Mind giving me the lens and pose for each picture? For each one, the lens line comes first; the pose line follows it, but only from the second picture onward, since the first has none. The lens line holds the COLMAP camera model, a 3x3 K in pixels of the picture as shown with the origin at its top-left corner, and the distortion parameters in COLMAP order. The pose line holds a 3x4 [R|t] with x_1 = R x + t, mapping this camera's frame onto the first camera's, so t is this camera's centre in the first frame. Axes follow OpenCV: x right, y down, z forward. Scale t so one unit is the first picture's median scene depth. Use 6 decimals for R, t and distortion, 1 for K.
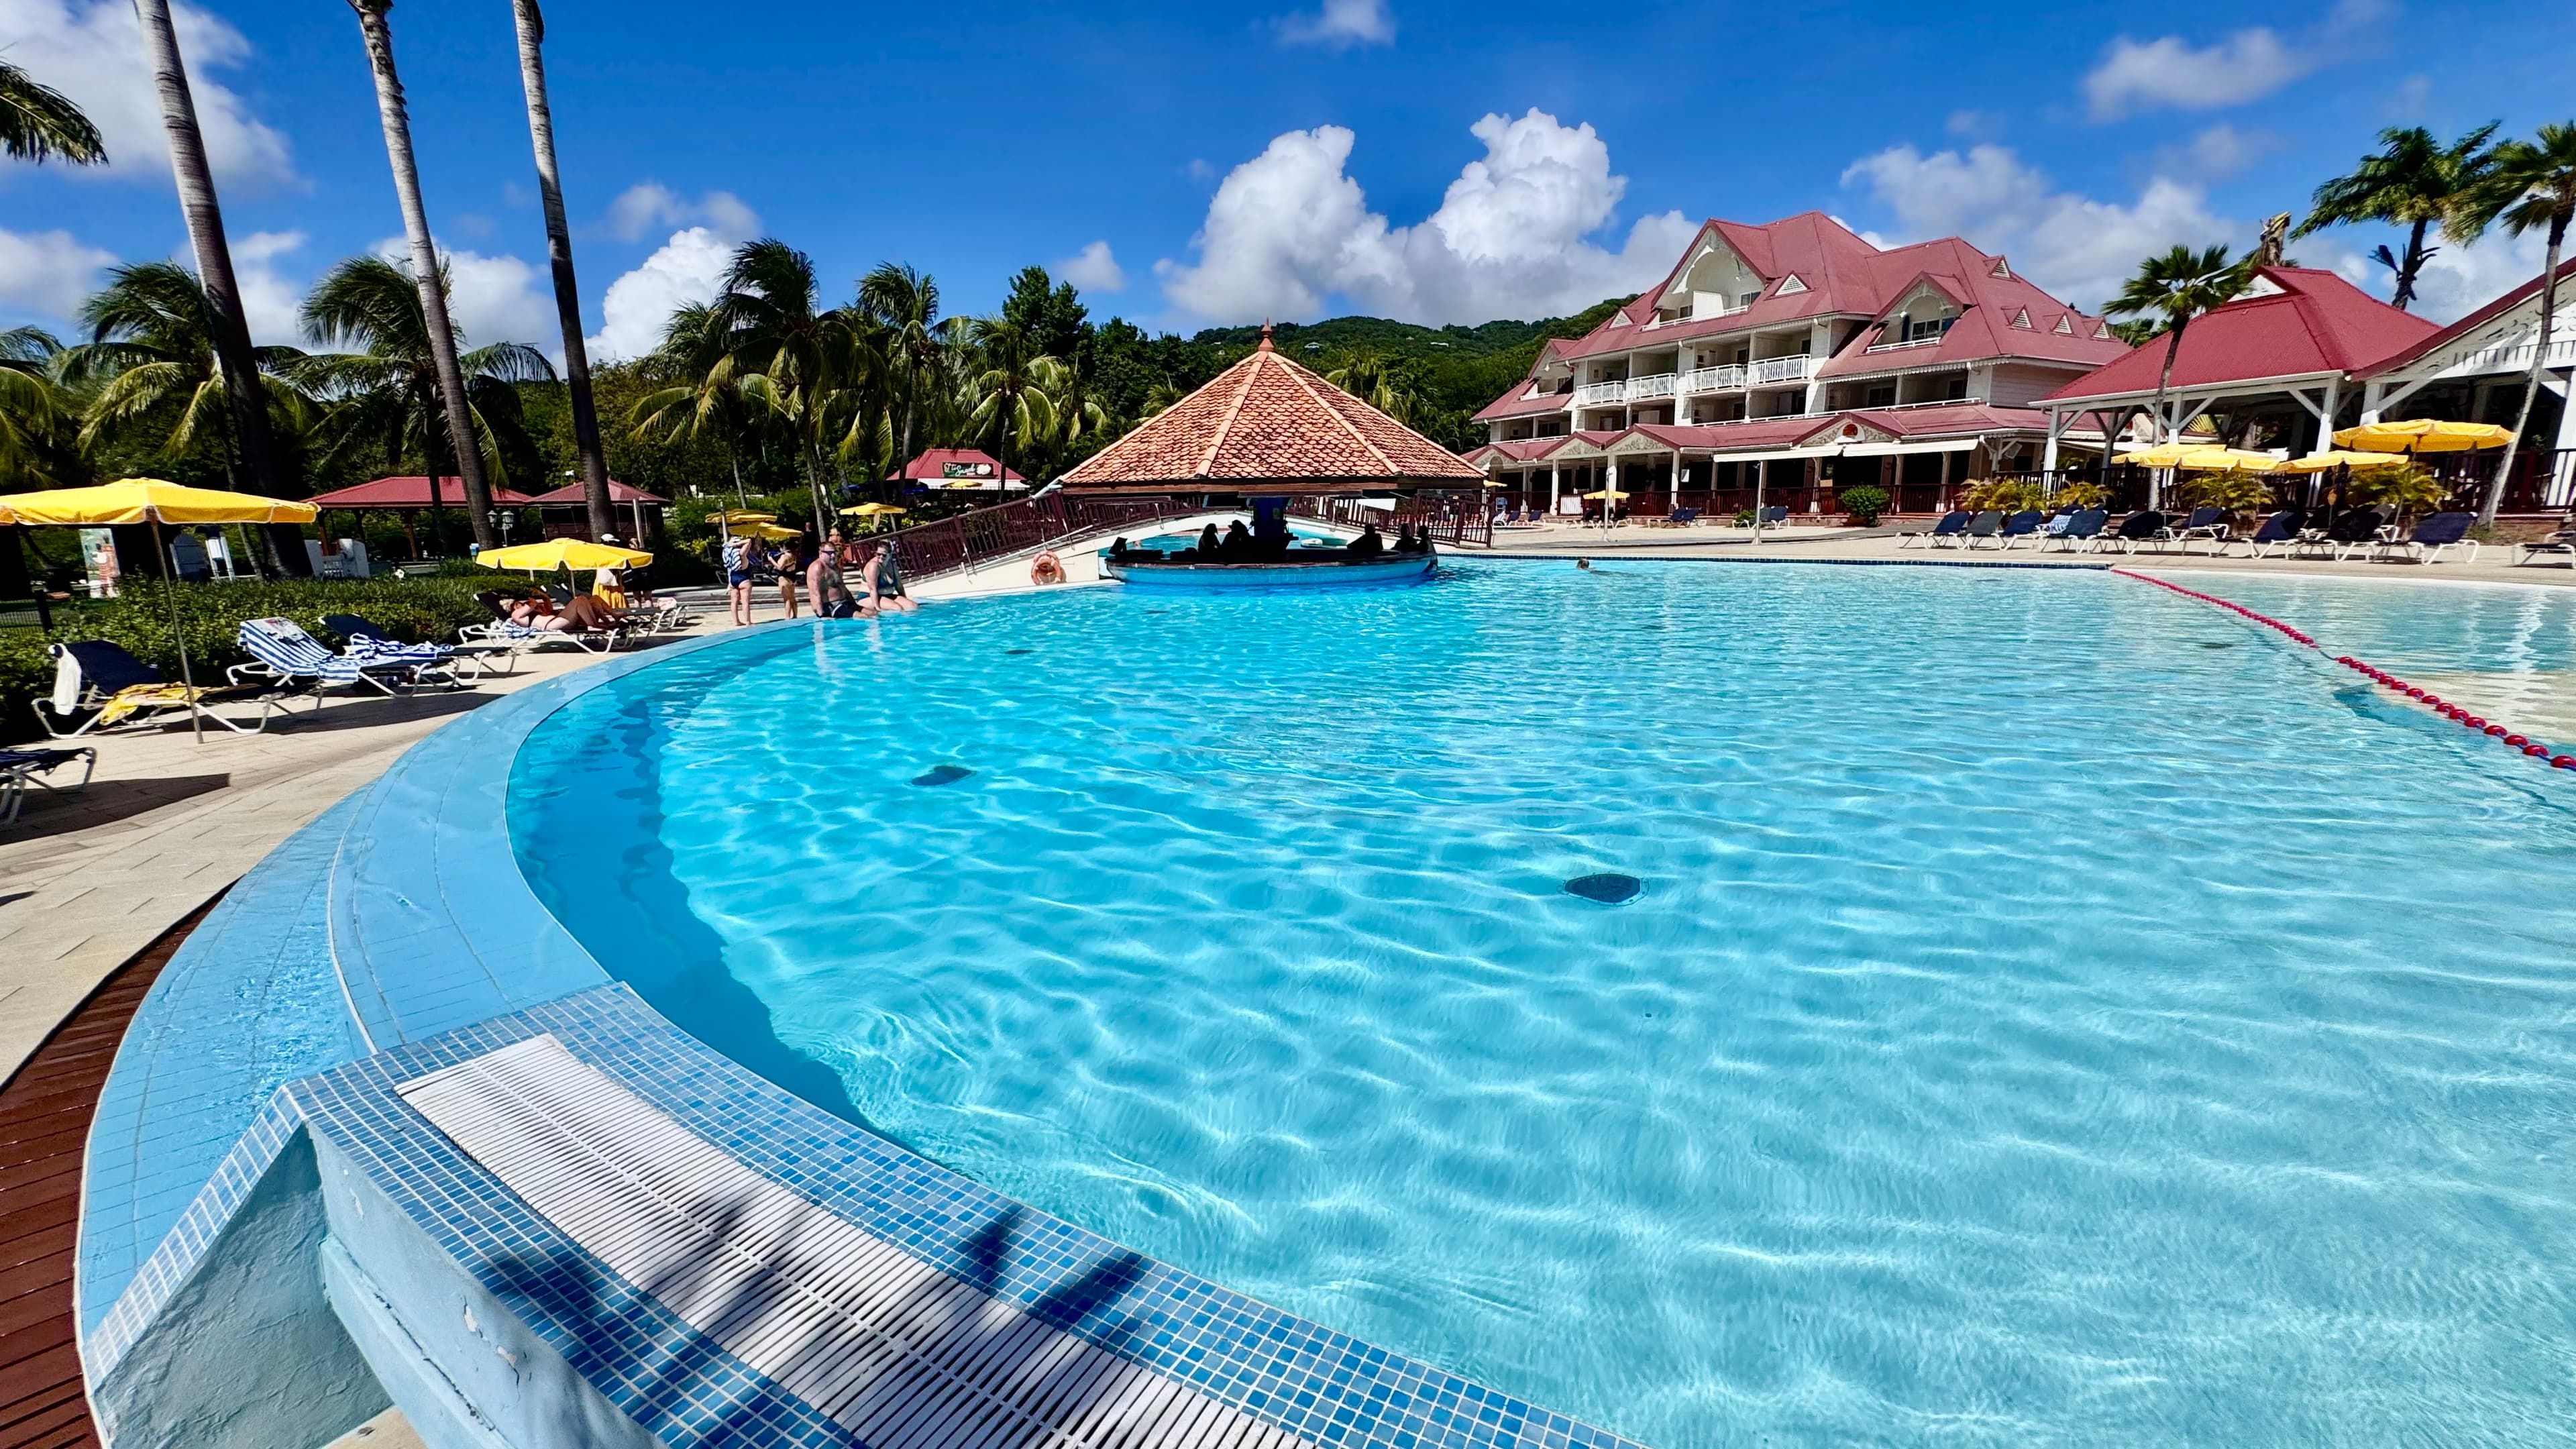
lens RADIAL K [[1039.7, 0, 1288.0], [0, 1039.7, 724.5], [0, 0, 1]] dist [-0.001694, 0.000040]
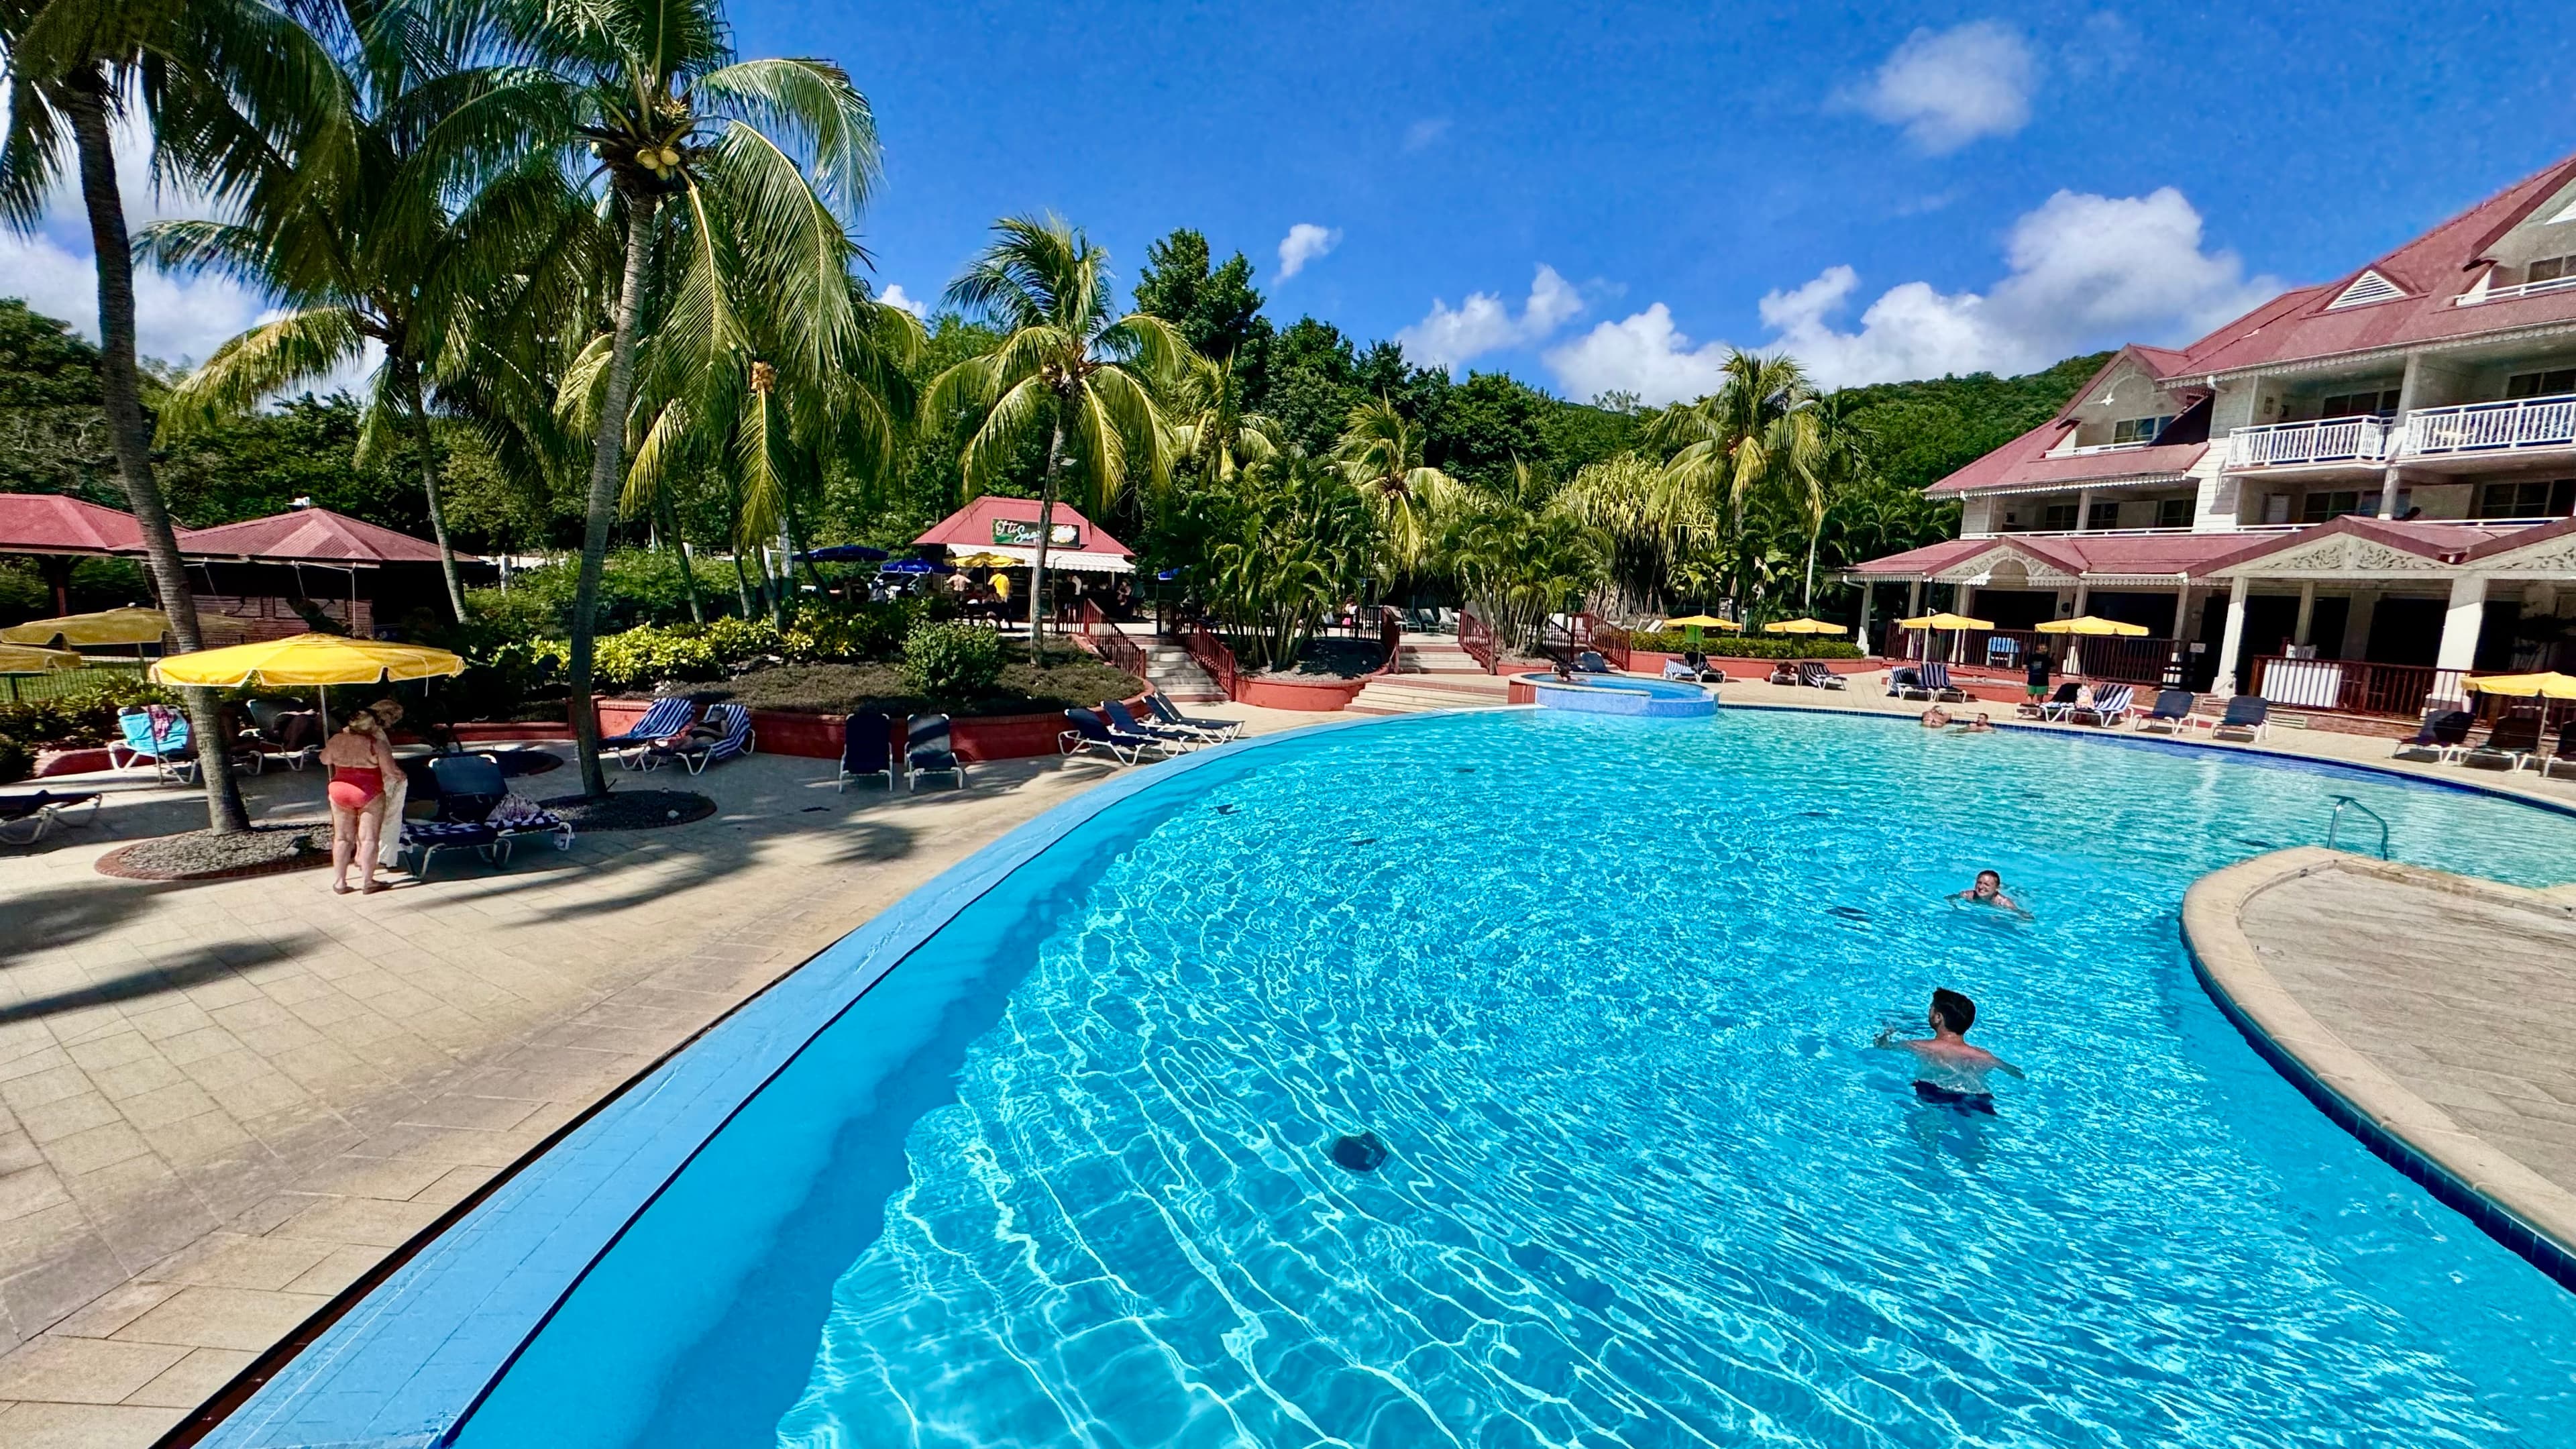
lens RADIAL K [[1039.7, 0, 1288.0], [0, 1039.7, 724.5], [0, 0, 1]] dist [-0.001694, 0.000040]
pose [[0.982594, 0.081816, -0.166781, -0.068457], [-0.093514, 0.993589, -0.063526, -0.128630], [0.160515, 0.078017, 0.983945, 0.512920]]
